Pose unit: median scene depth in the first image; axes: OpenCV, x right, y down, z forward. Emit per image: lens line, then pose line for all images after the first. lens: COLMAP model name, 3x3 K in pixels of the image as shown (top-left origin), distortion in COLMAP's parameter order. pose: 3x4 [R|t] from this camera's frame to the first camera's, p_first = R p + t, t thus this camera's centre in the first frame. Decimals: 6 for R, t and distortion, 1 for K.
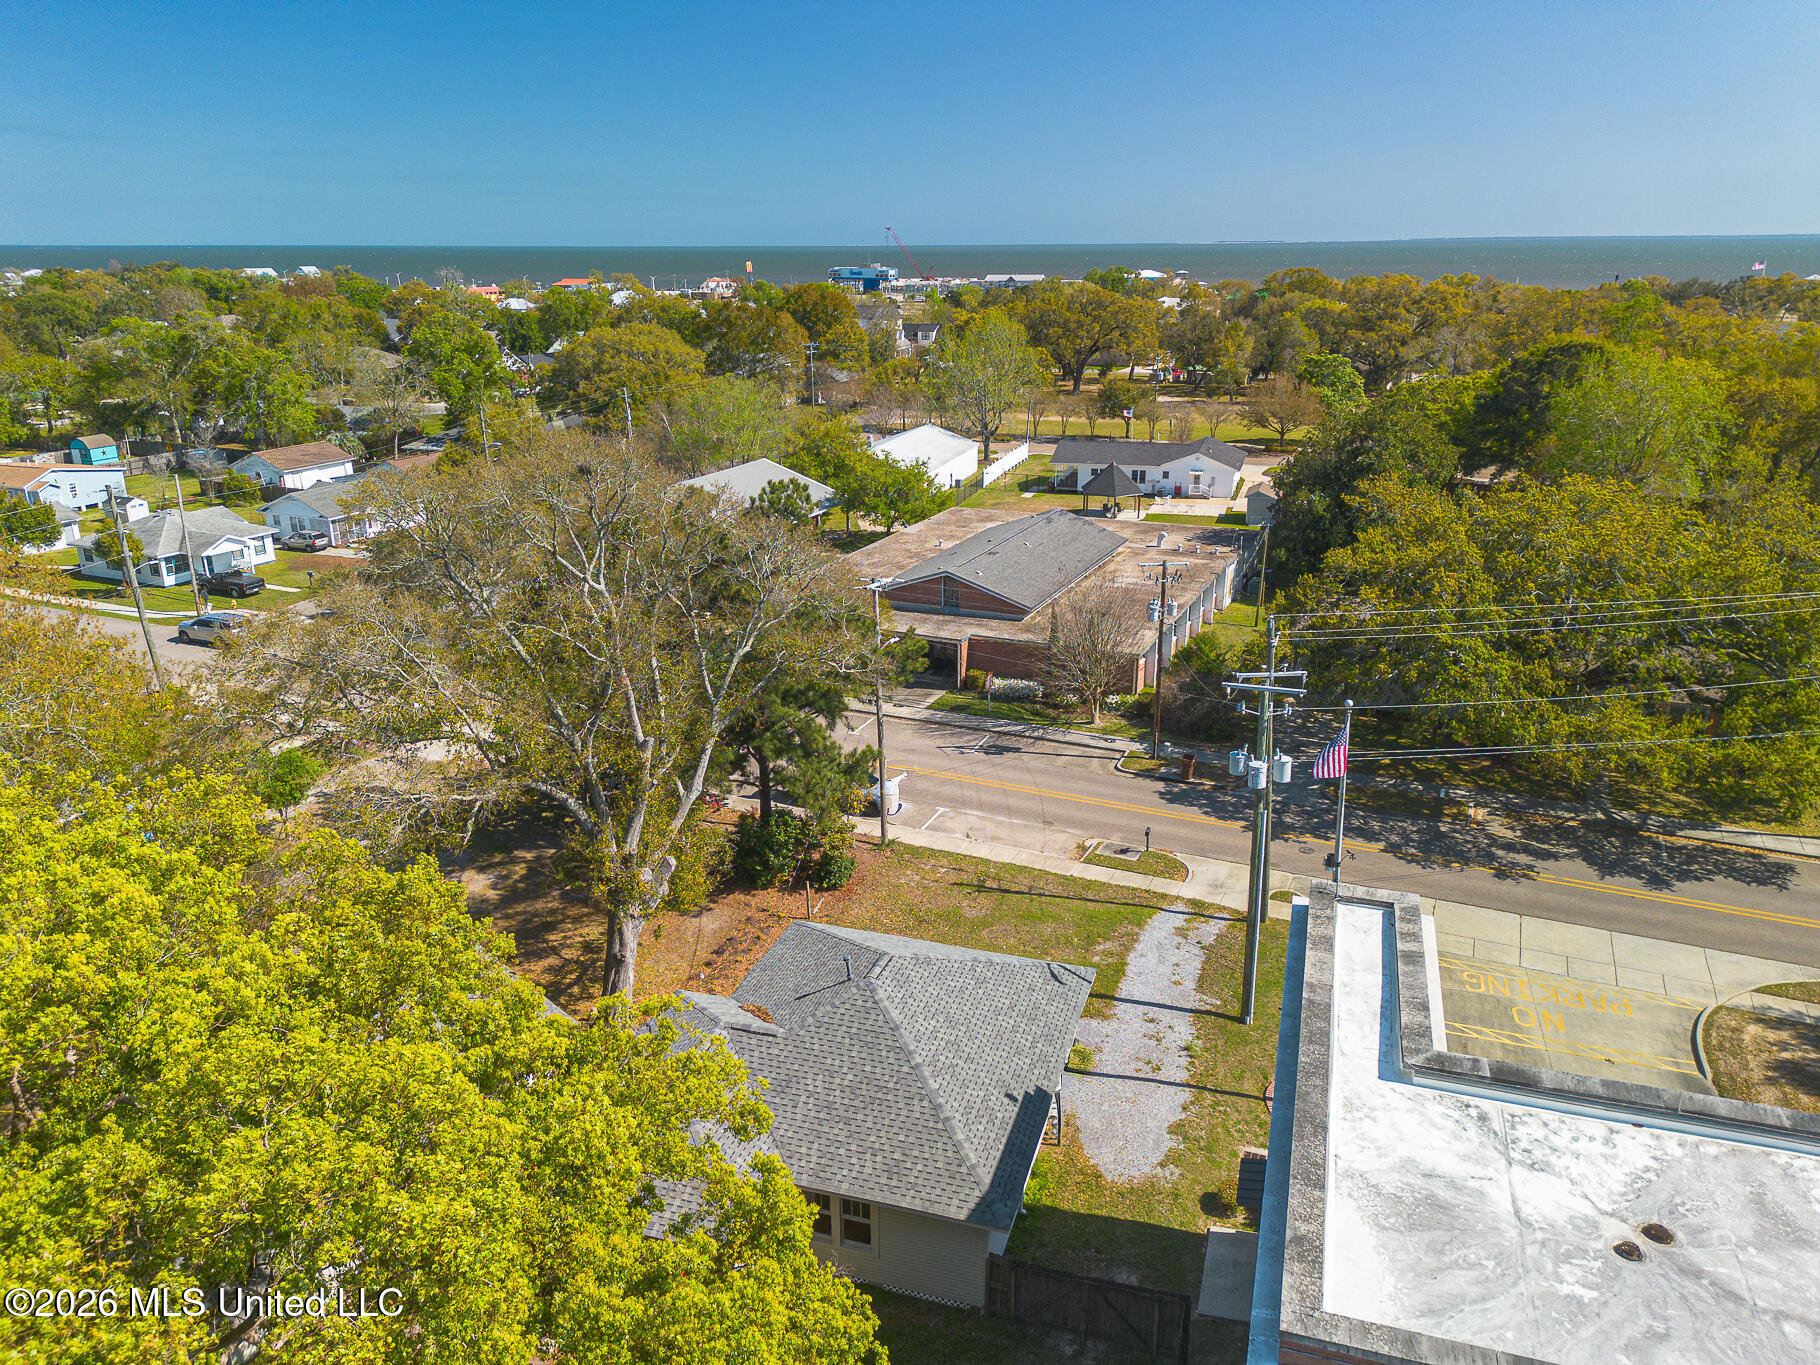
lens RADIAL K [[1282.1, 0, 910.0], [0, 1282.1, 682.5], [0, 0, 1]] dist [0.084330, -0.092132]
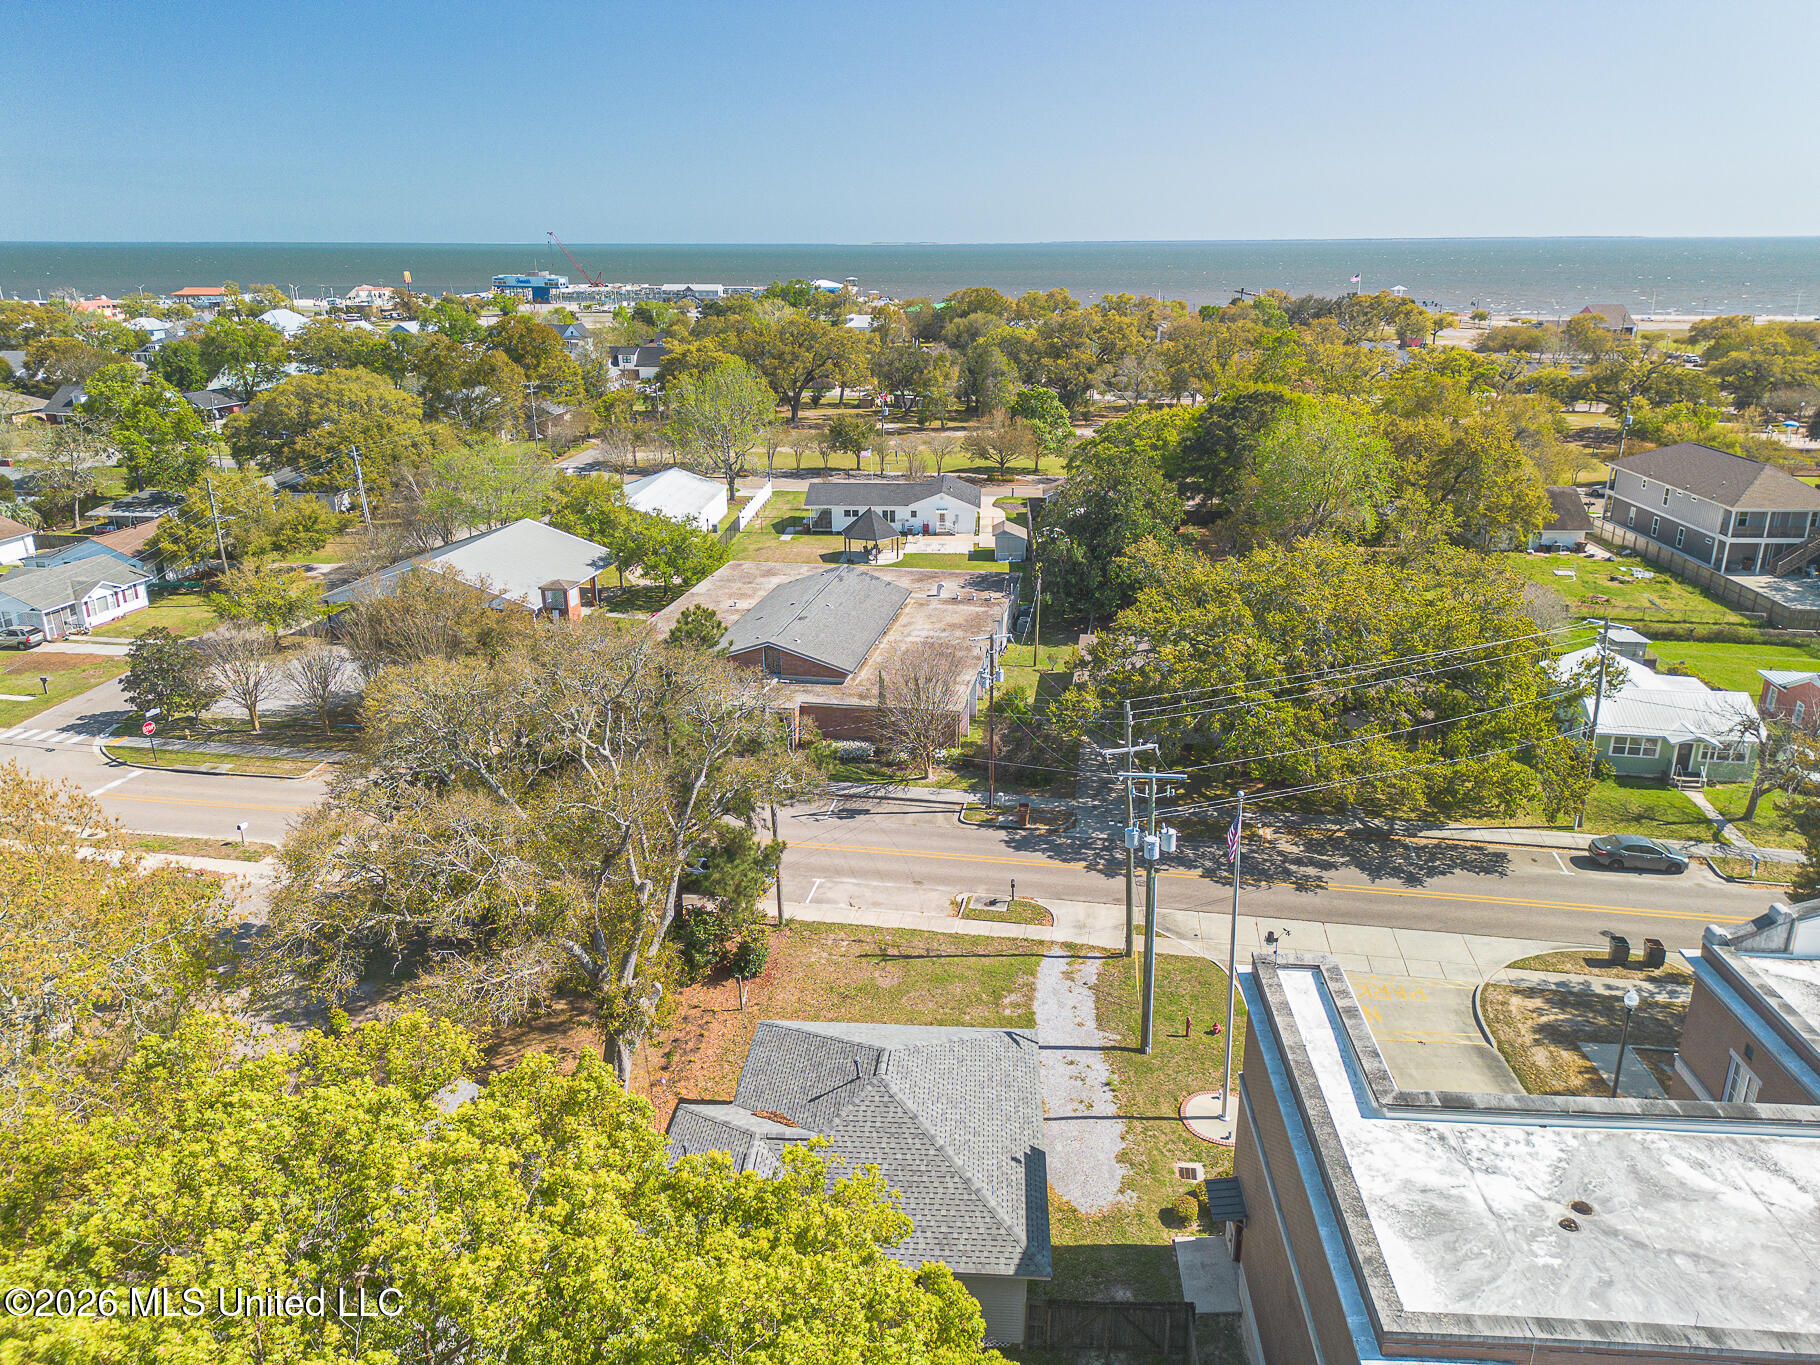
lens RADIAL K [[1282.1, 0, 910.0], [0, 1282.1, 682.5], [0, 0, 1]] dist [0.084330, -0.092132]
pose [[0.969697, -0.078248, 0.231442, -0.149523], [0.078206, 0.996893, 0.009372, -0.077494], [-0.231457, 0.009012, 0.972803, -0.076951]]
